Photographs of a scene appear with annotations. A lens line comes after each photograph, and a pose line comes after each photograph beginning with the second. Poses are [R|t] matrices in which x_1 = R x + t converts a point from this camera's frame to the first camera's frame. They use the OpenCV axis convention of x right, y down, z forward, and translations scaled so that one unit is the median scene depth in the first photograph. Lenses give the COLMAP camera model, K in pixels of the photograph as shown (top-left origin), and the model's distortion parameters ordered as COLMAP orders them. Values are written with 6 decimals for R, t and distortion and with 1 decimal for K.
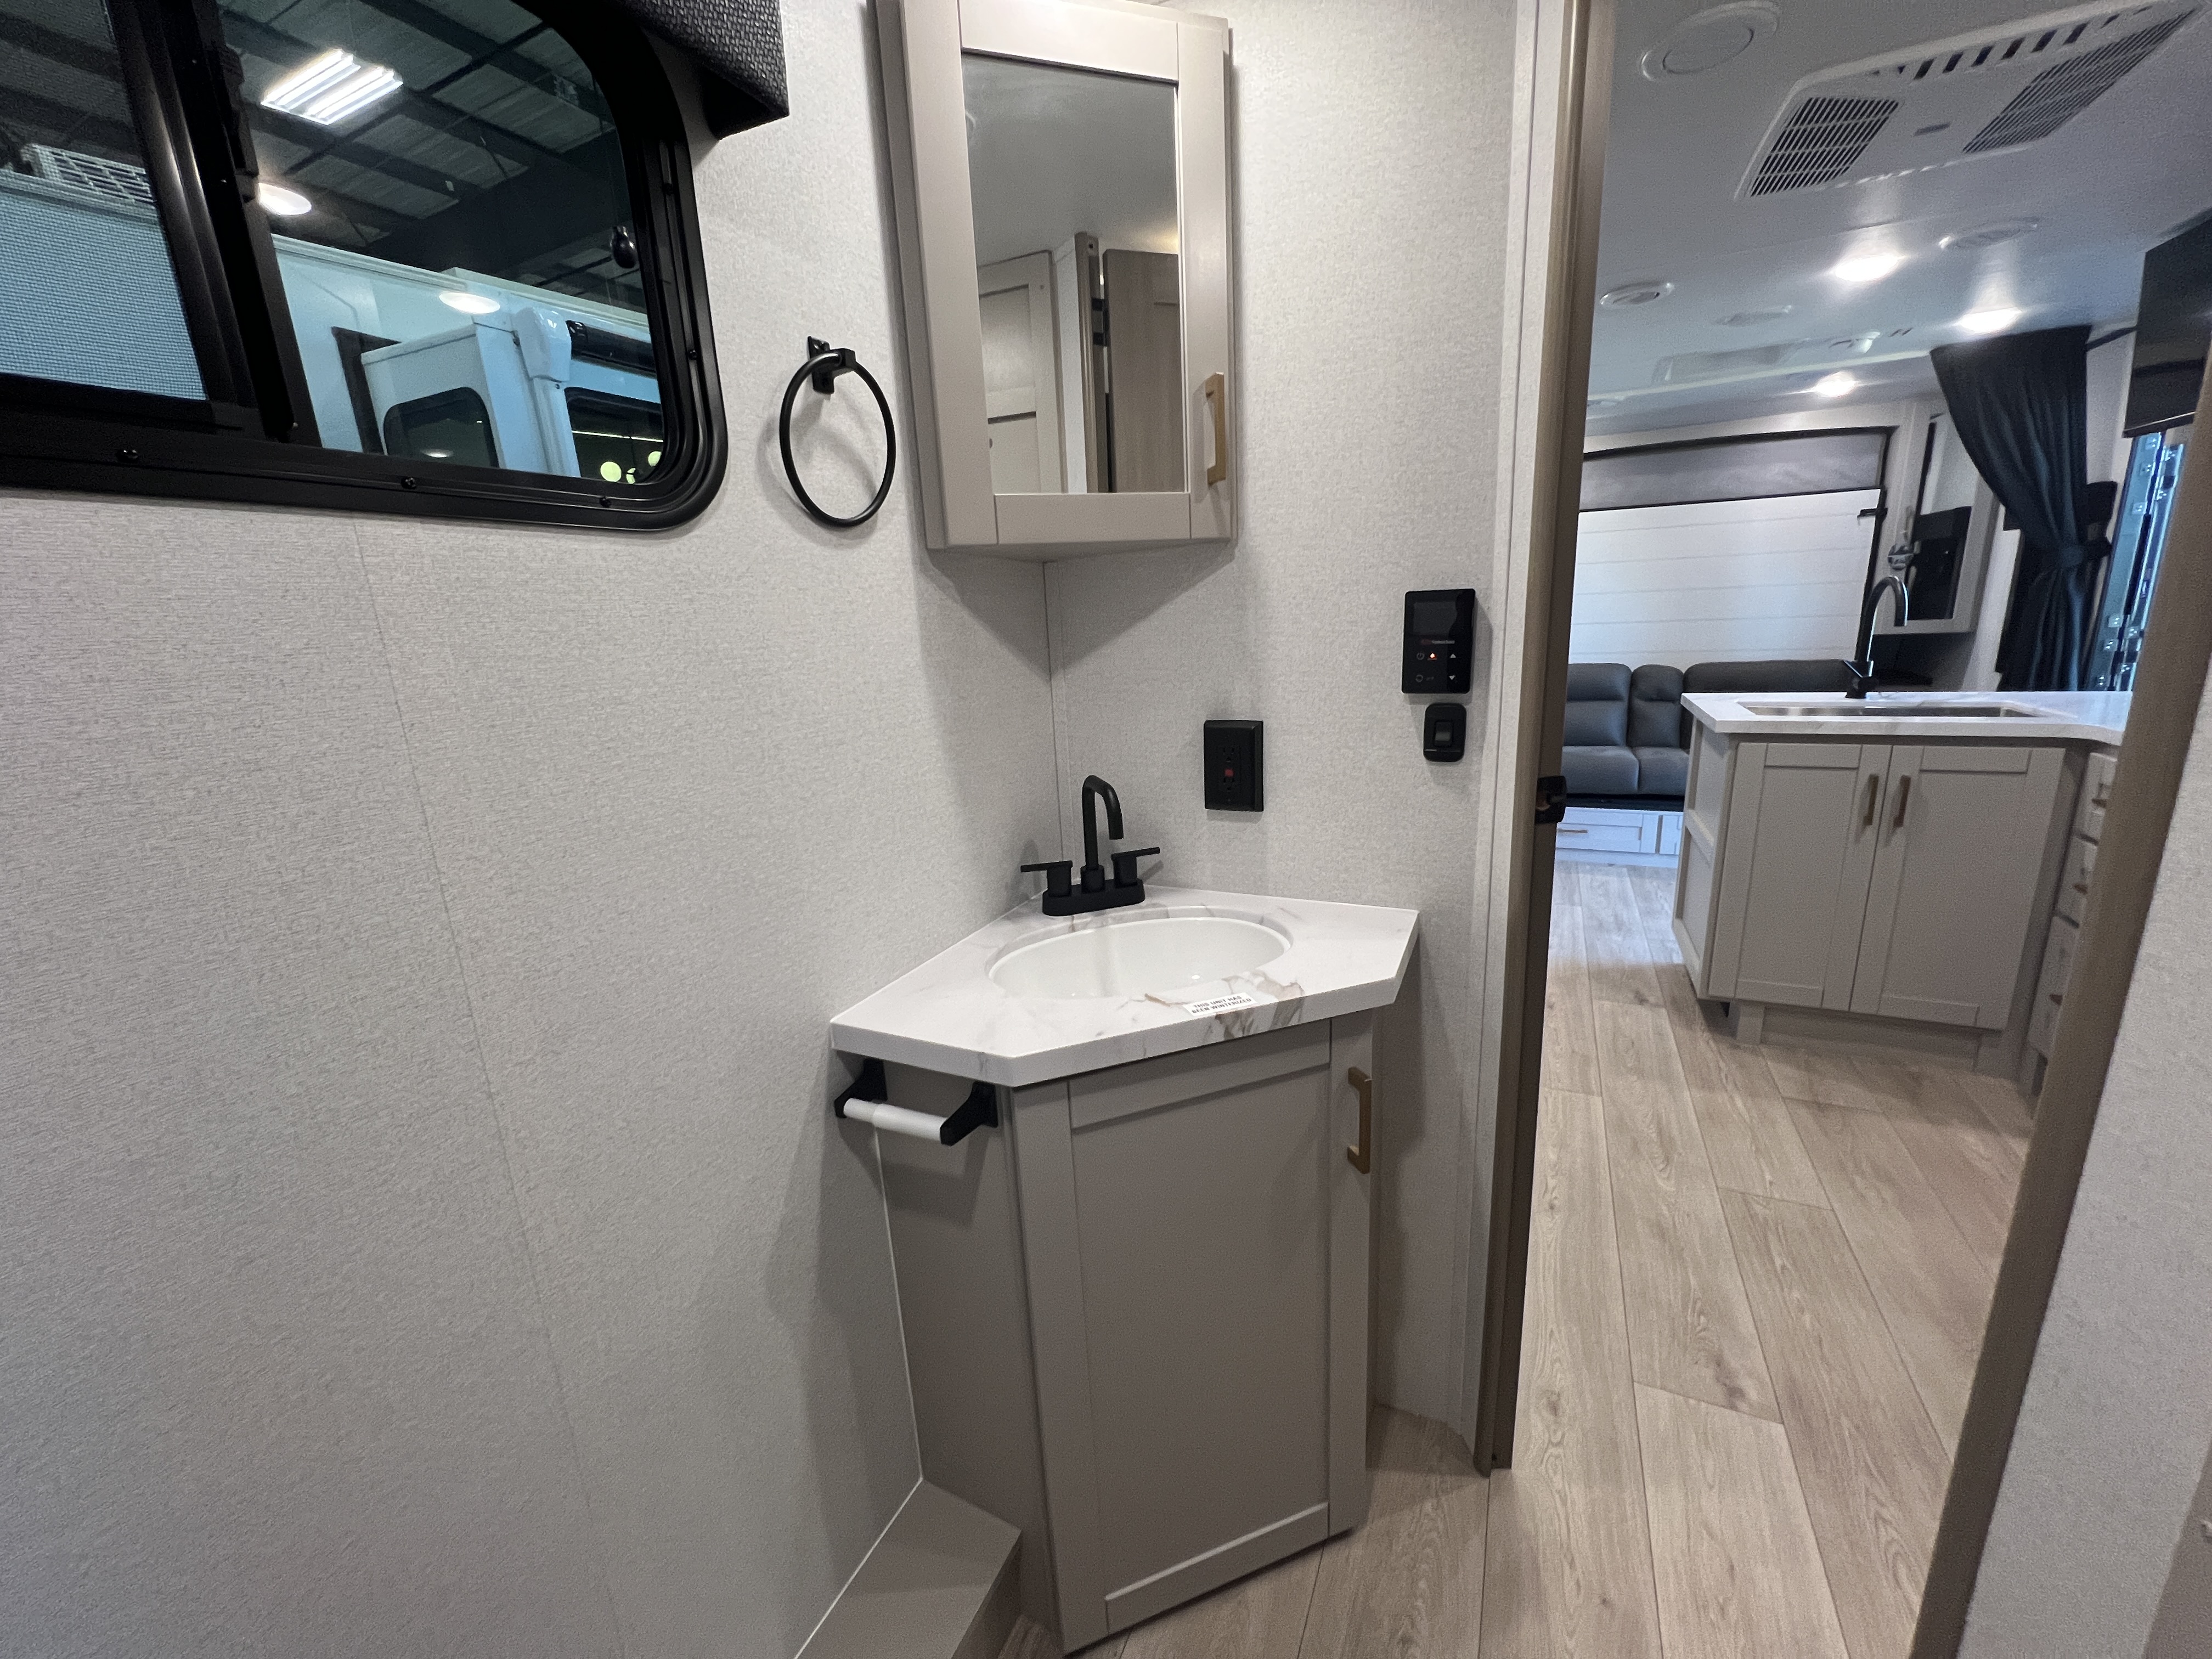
lens RADIAL K [[876.1, 0, 1103.1], [0, 876.1, 823.3], [0, 0, 1]] dist [-0.000834, -0.000844]
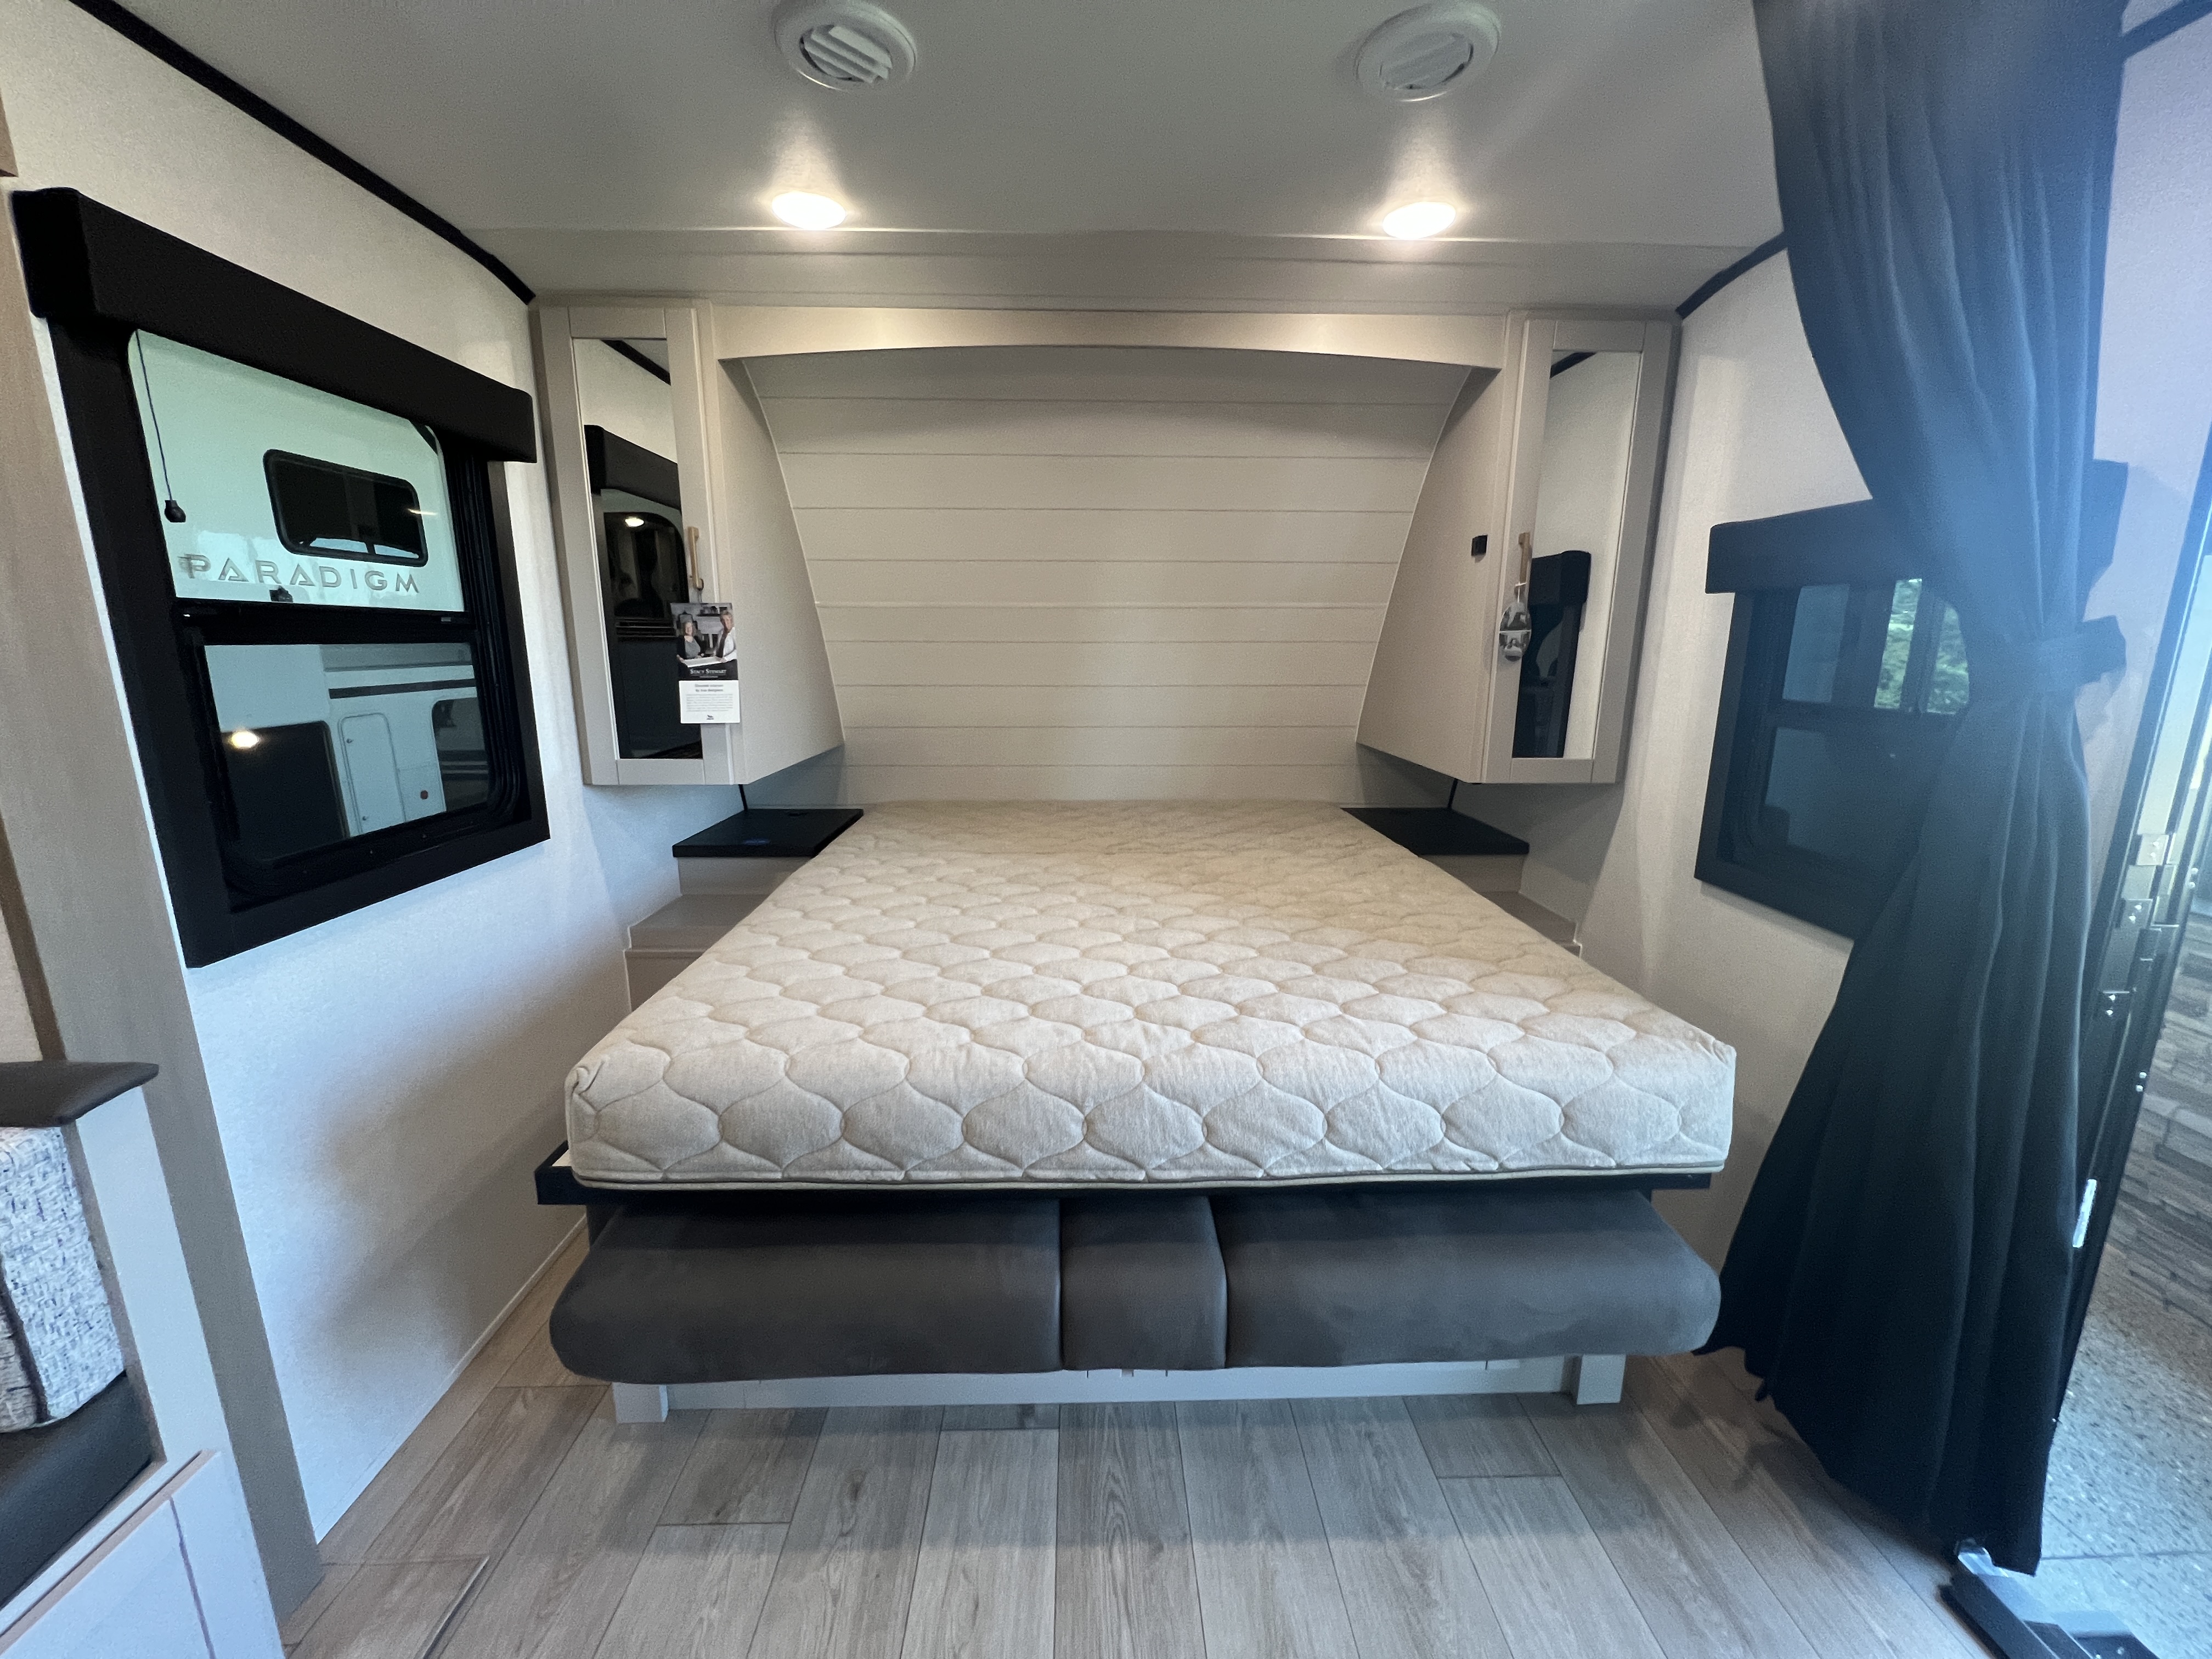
lens RADIAL K [[876.1, 0, 1103.1], [0, 876.1, 823.3], [0, 0, 1]] dist [-0.000834, -0.000844]
pose [[0.885807, -0.043490, 0.462012, 0.458780], [0.063691, 0.997571, -0.028211, -0.193749], [-0.459663, 0.054416, 0.886425, 0.656431]]
